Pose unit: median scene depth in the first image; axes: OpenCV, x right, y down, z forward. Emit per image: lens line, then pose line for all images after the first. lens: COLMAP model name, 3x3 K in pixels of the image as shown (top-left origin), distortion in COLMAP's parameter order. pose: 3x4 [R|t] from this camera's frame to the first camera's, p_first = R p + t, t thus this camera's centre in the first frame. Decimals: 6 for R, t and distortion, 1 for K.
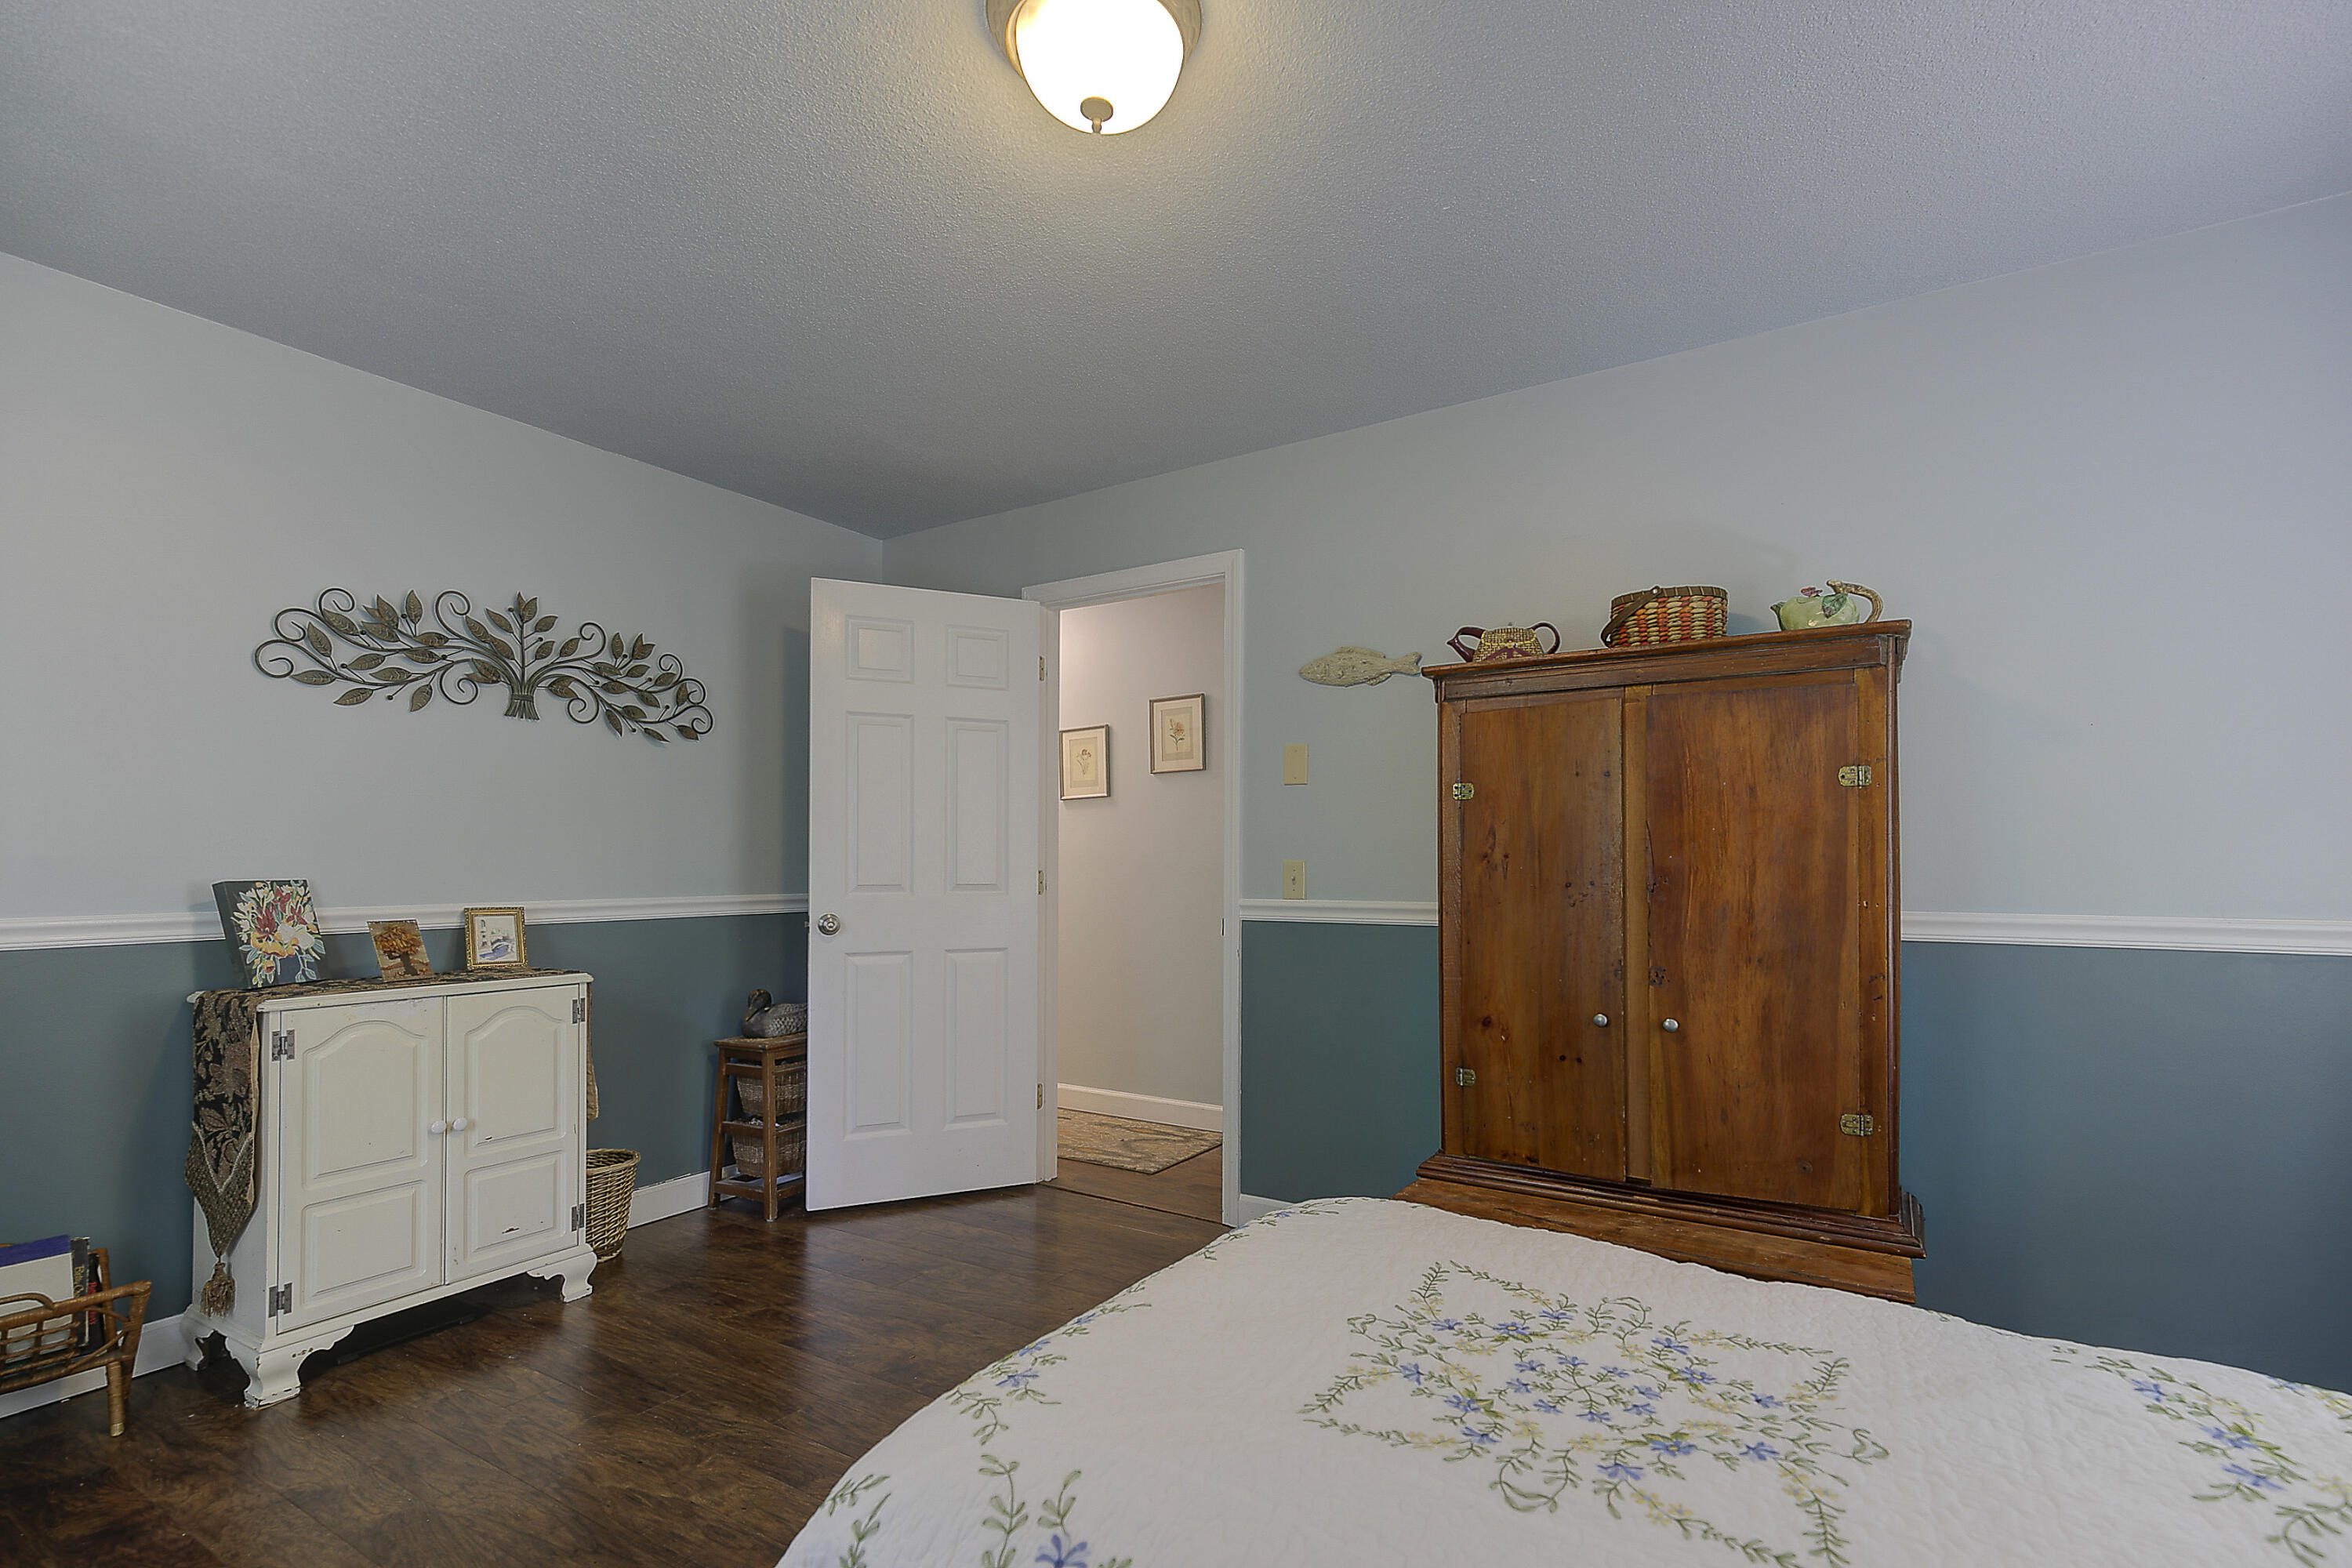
lens RADIAL K [[1104.3, 0, 1170.2], [0, 1104.3, 839.0], [0, 0, 1]] dist [0.012785, 0.000248]
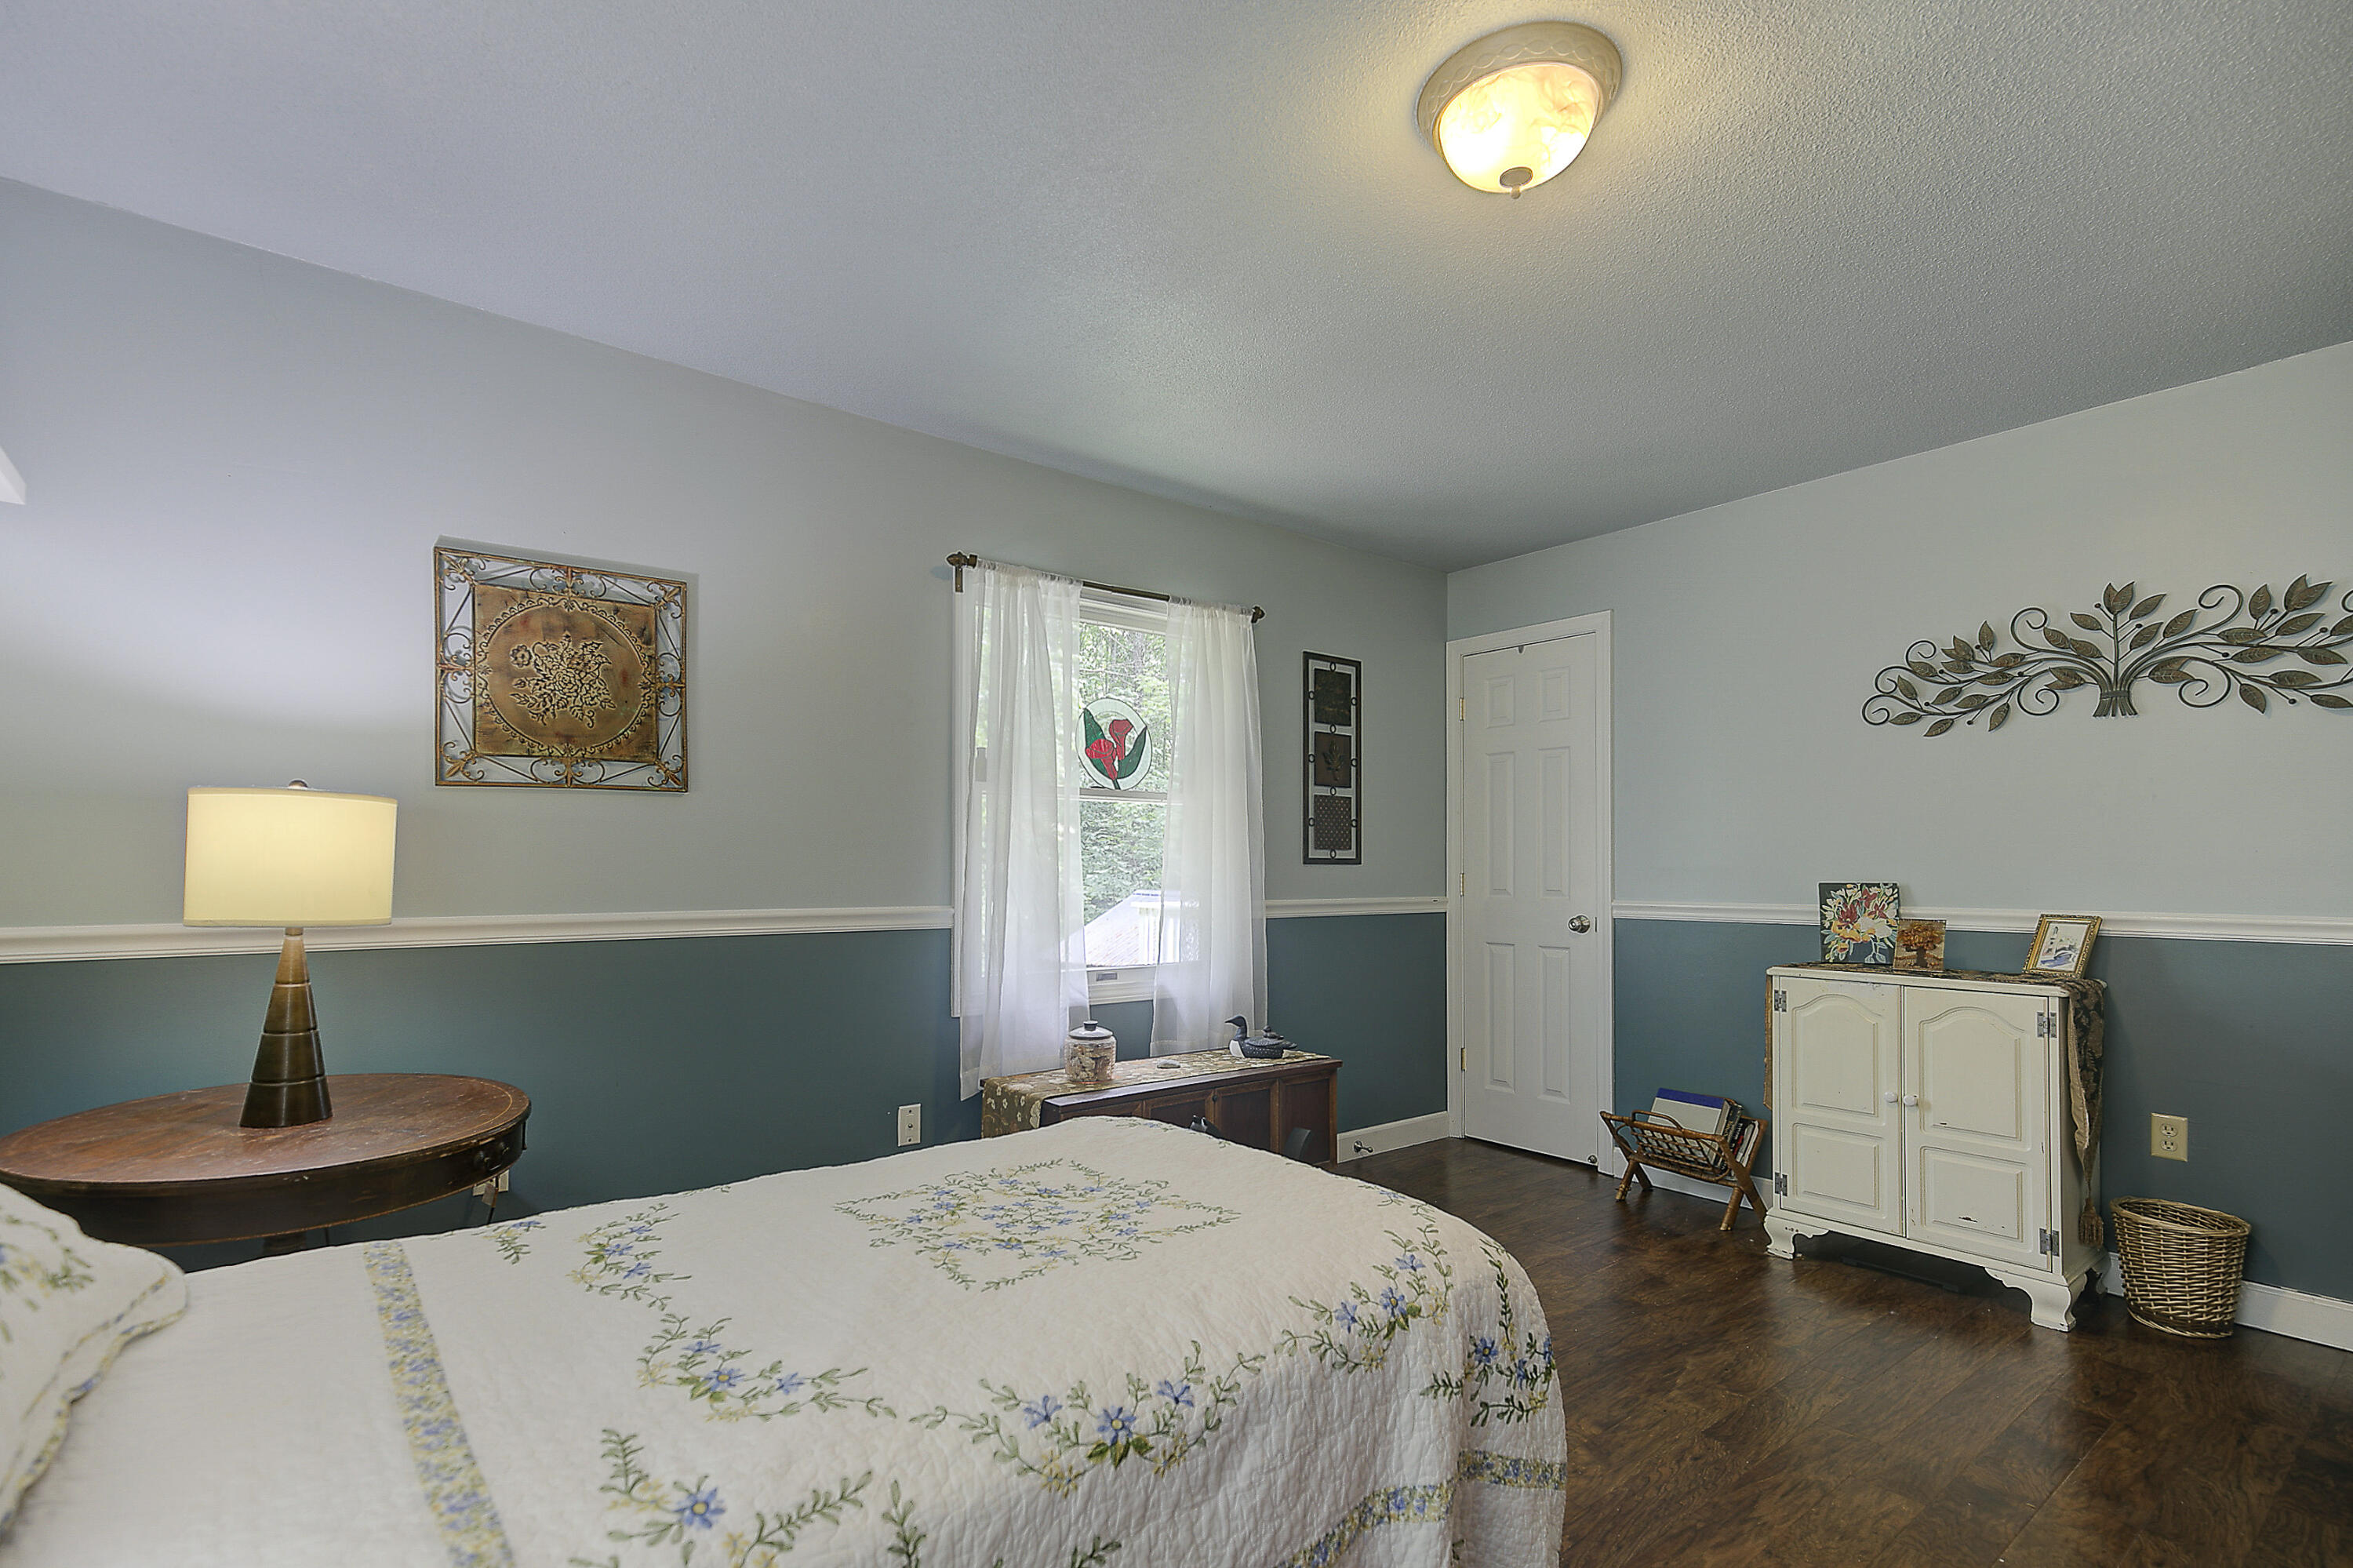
lens RADIAL K [[1079.5, 0, 1153.6], [0, 1079.5, 824.4], [0, 0, 1]] dist [0.012054, 0.000211]
pose [[-0.335151, -0.039263, -0.941346, 0.637796], [0.018348, 0.998670, -0.048186, 0.014118], [0.941986, -0.033421, -0.333985, 0.617710]]
